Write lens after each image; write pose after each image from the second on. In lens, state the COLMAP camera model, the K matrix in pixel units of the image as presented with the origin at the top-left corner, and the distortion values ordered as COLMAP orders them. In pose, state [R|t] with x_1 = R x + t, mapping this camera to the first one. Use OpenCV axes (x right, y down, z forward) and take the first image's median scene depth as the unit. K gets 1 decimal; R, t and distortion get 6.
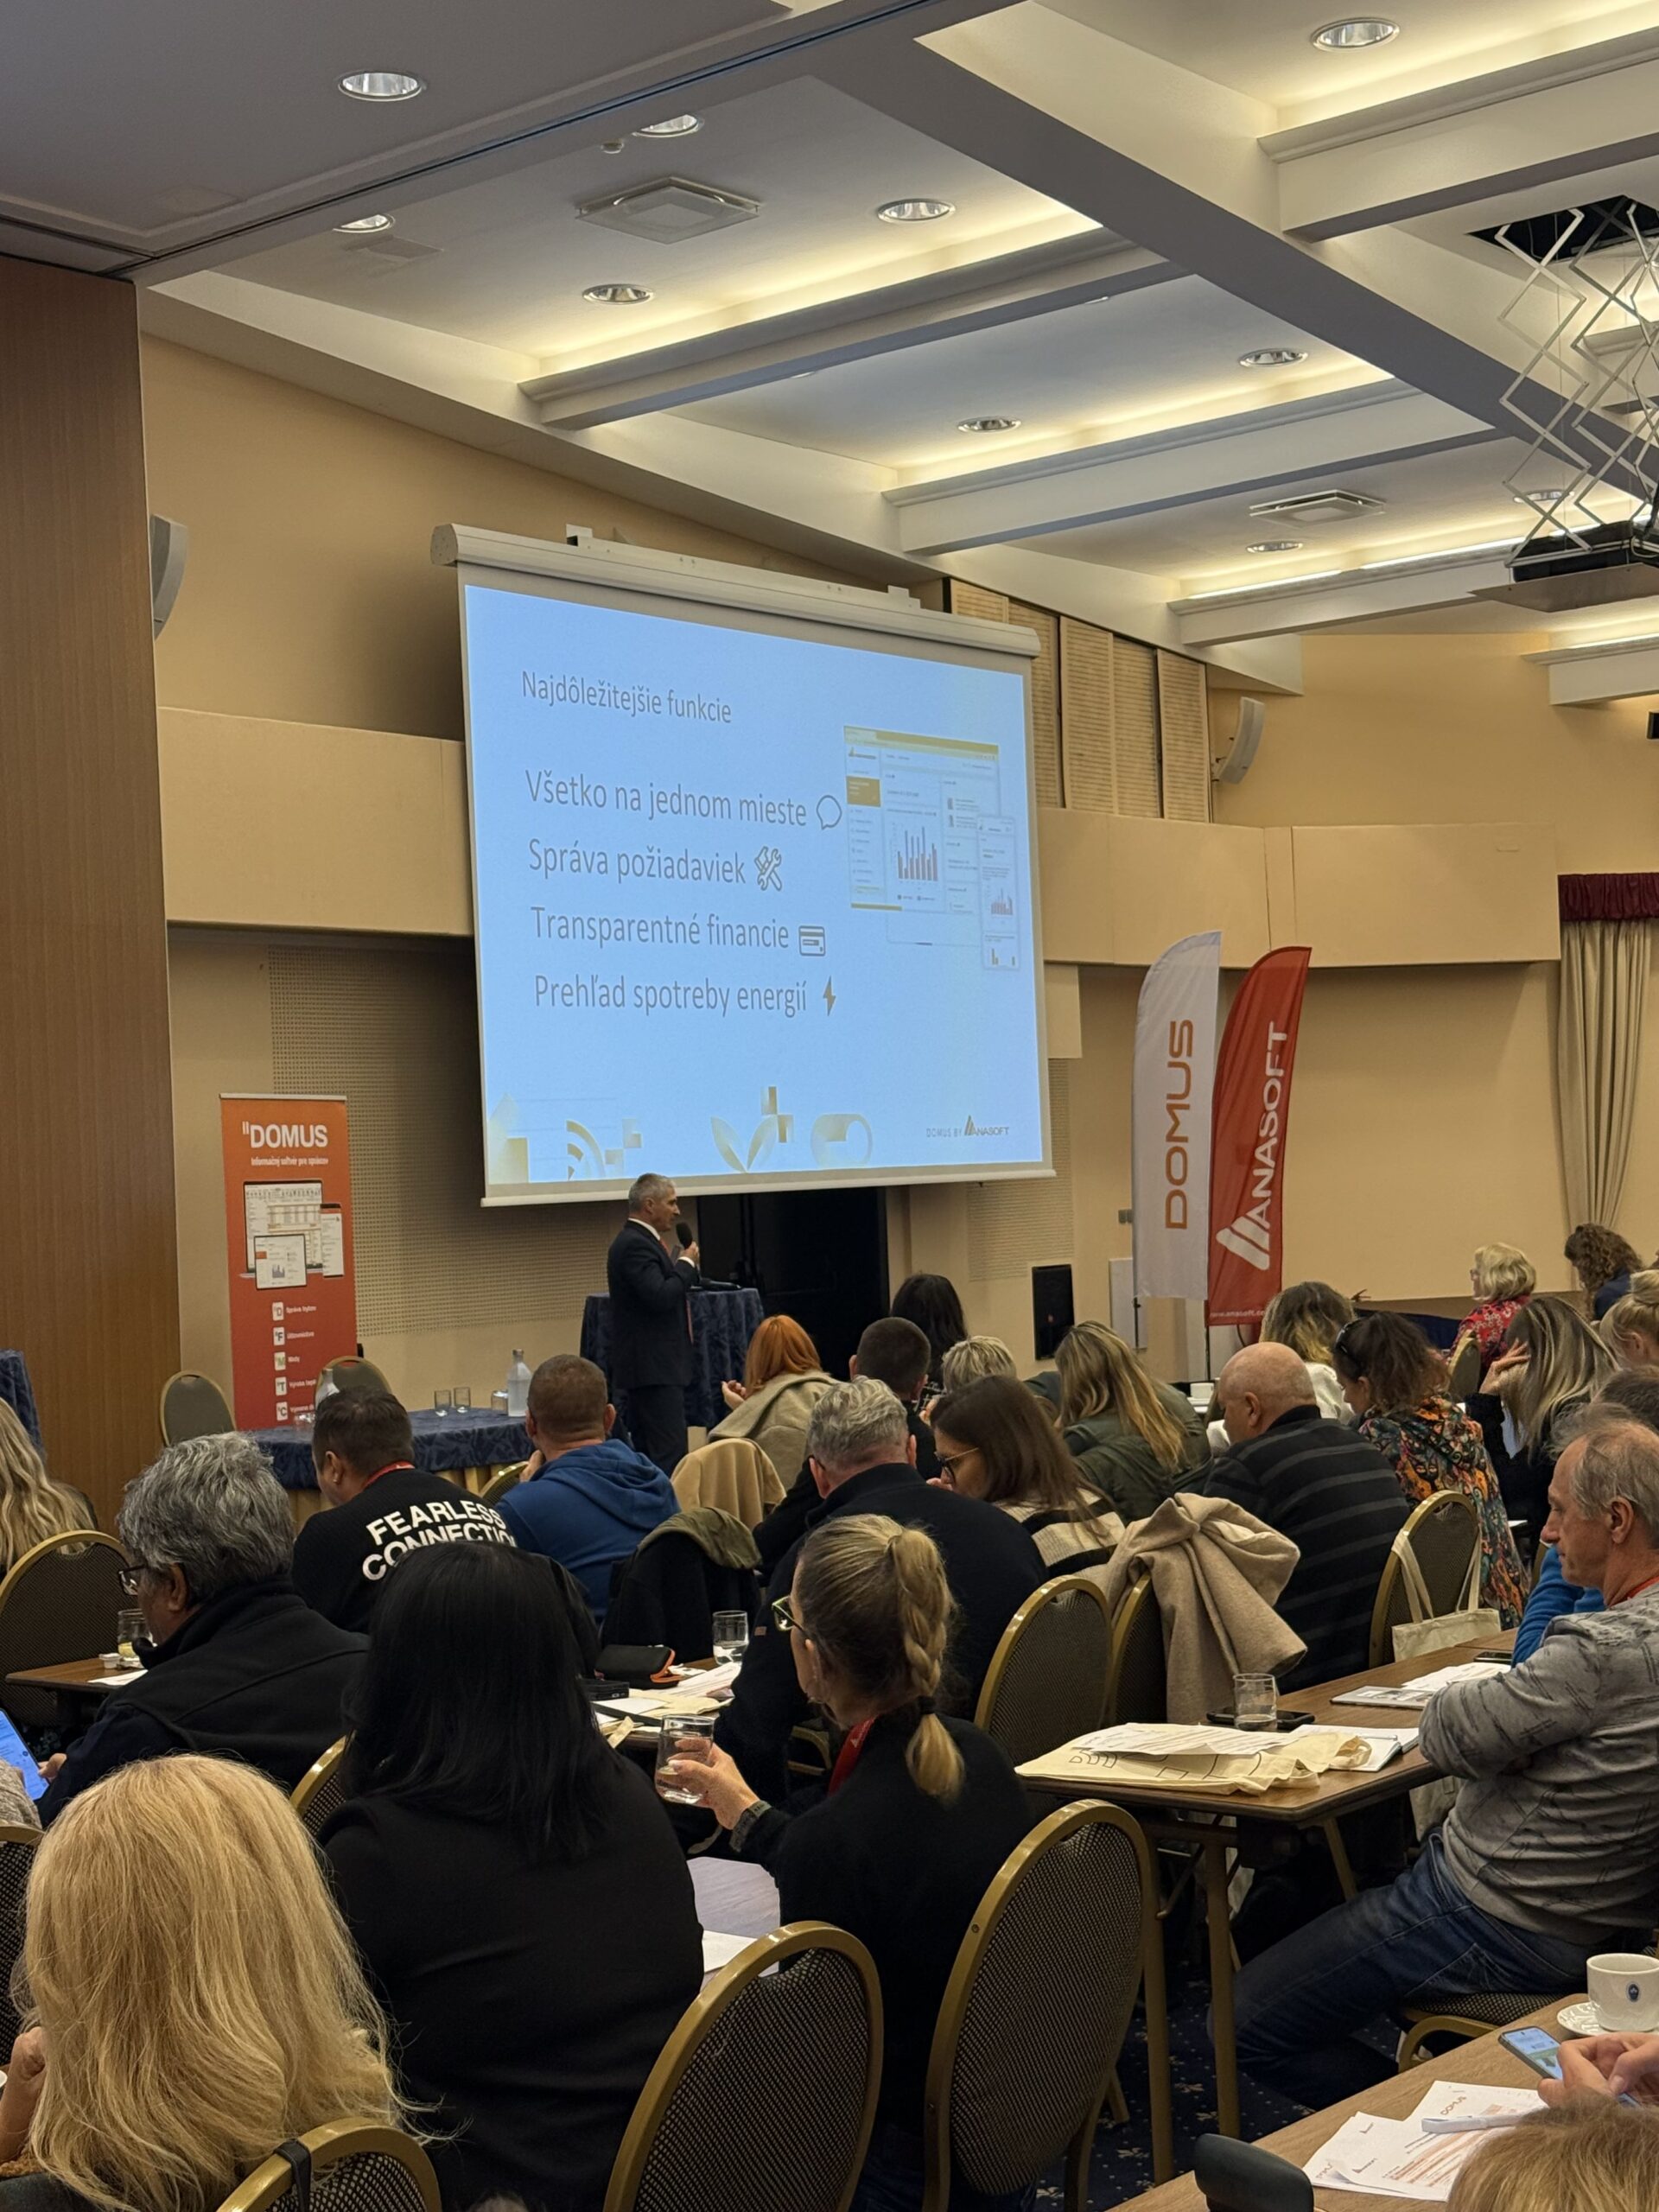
lens RADIAL K [[3289.6, 0, 837.1], [0, 3289.6, 1100.7], [0, 0, 1]] dist [0.184362, 0.000000]
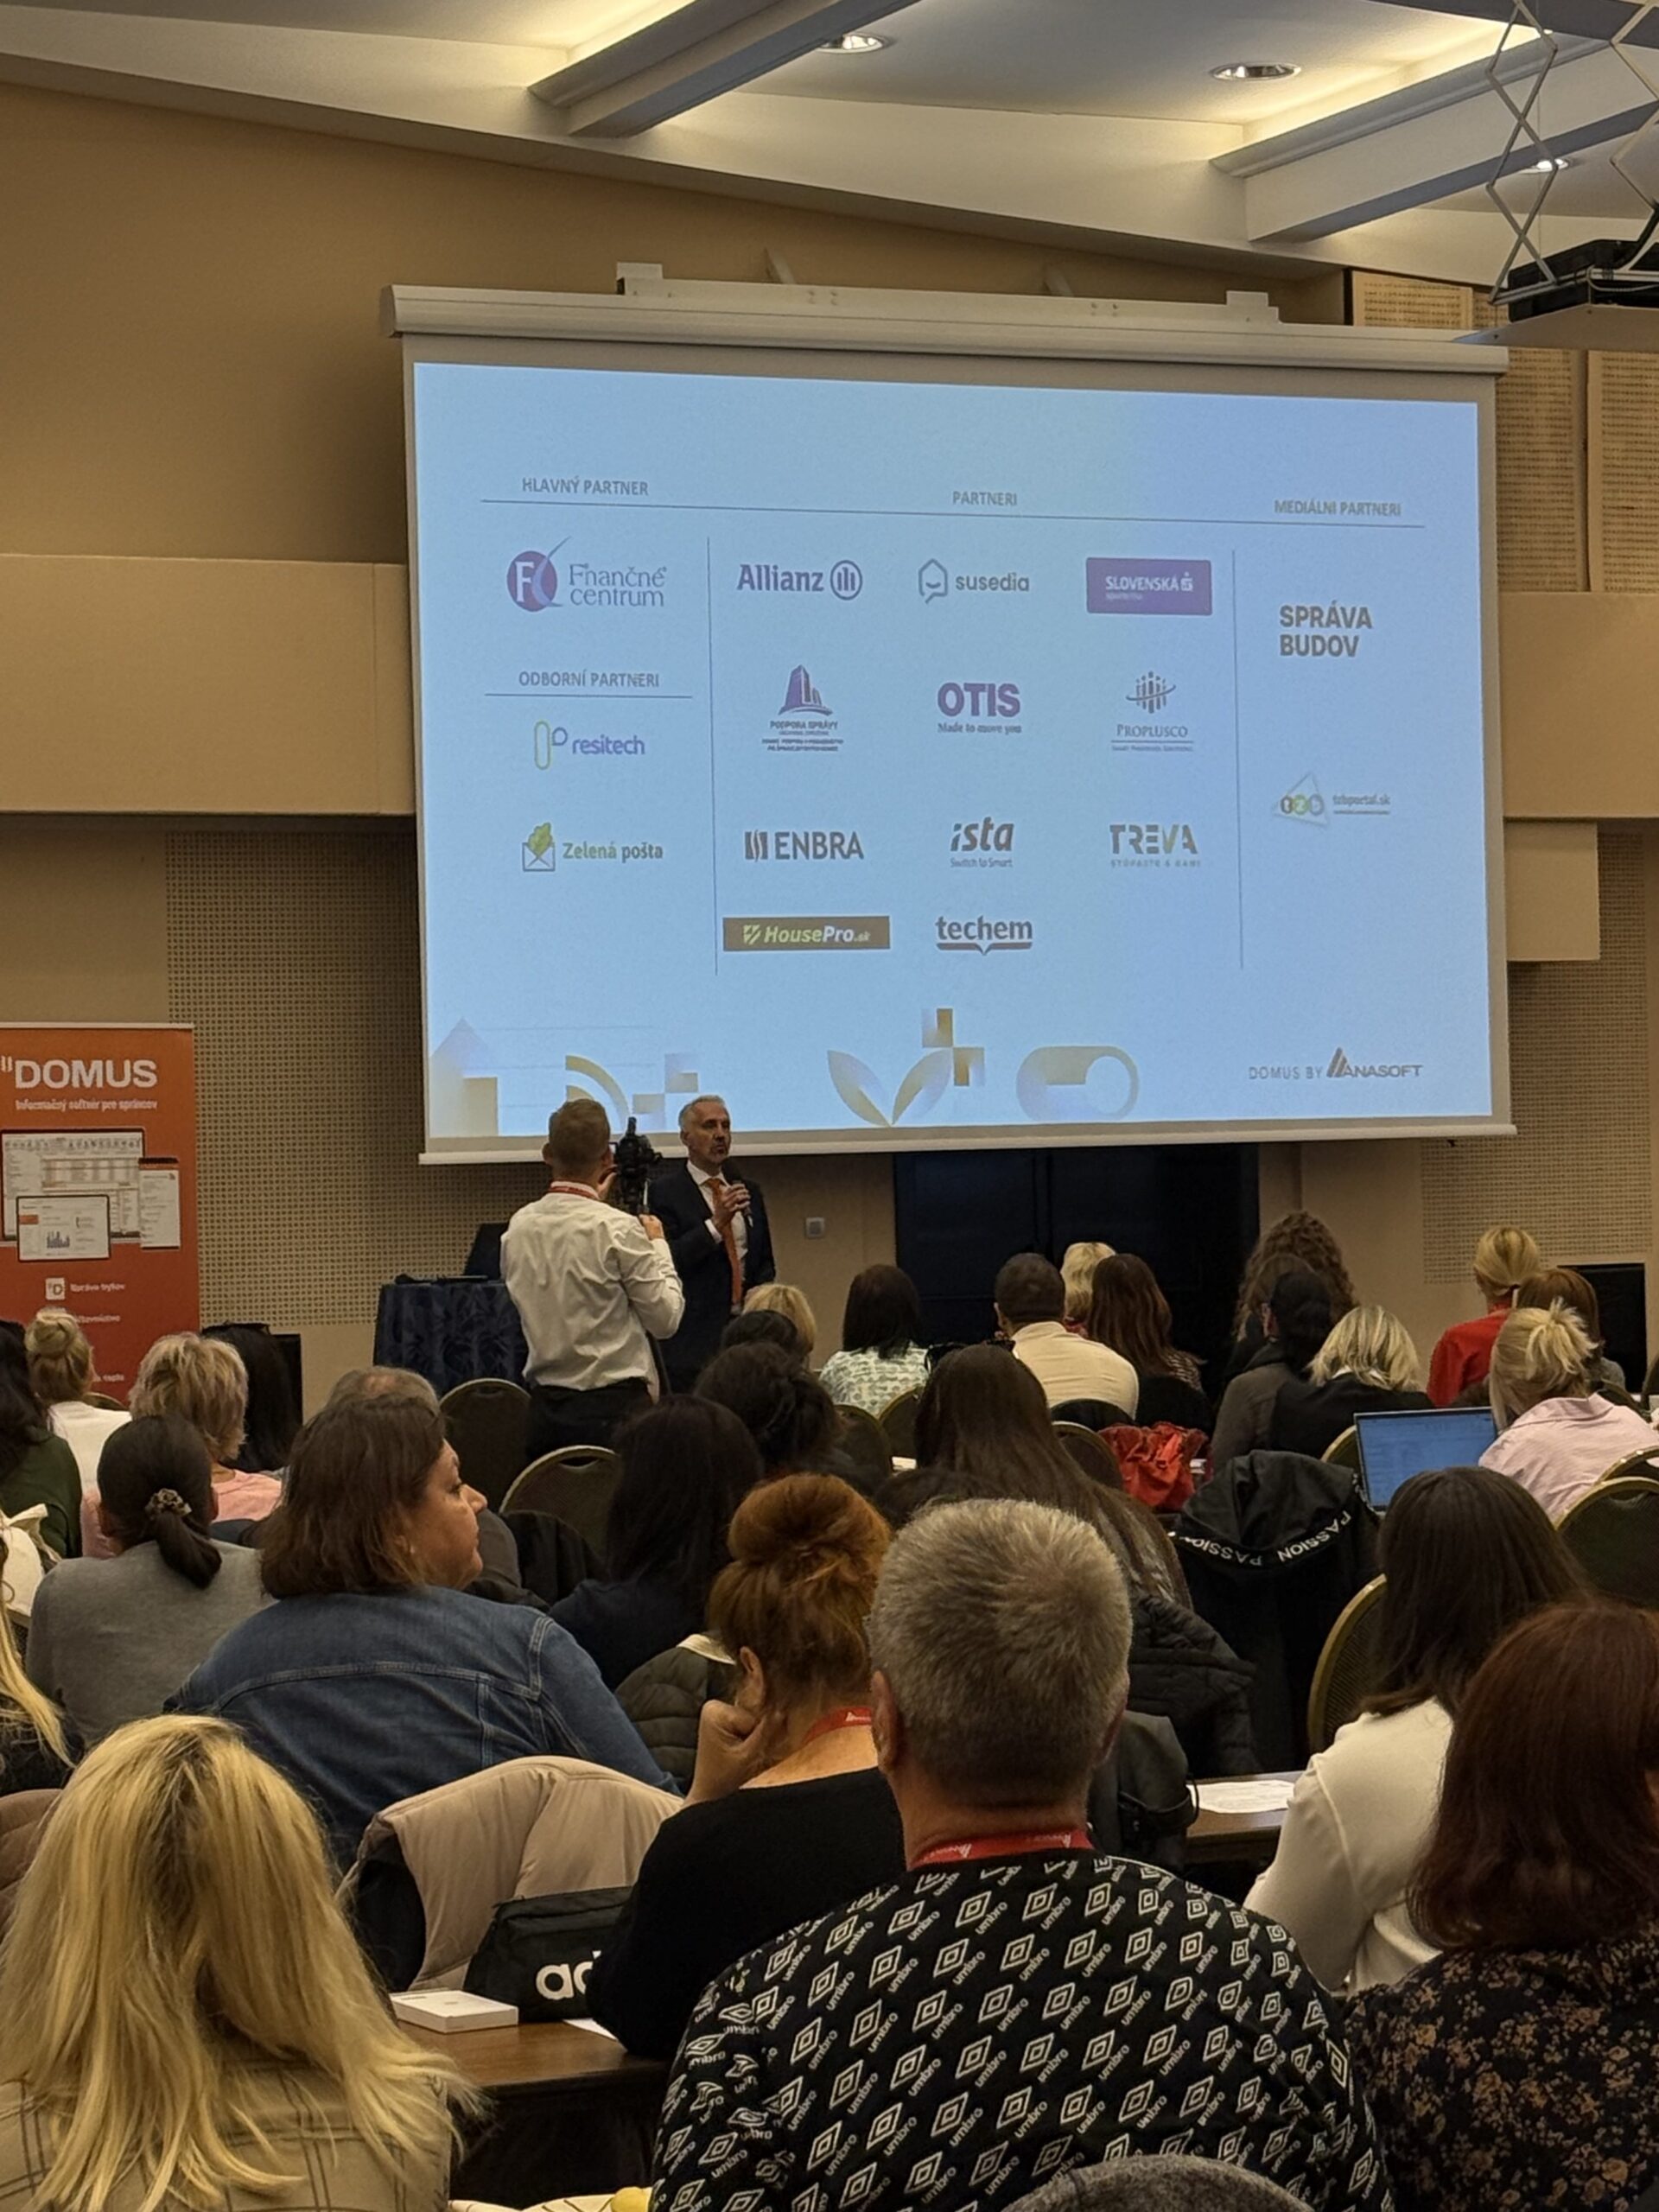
lens RADIAL K [[5485.8, 0, 825.1], [0, 5485.8, 1108.5], [0, 0, 1]] dist [0.176692, 0.000000]
pose [[0.878335, 0.025869, -0.477345, 0.592873], [-0.007167, 0.999135, 0.040959, -0.034698], [0.477992, -0.032555, 0.877761, -0.090232]]
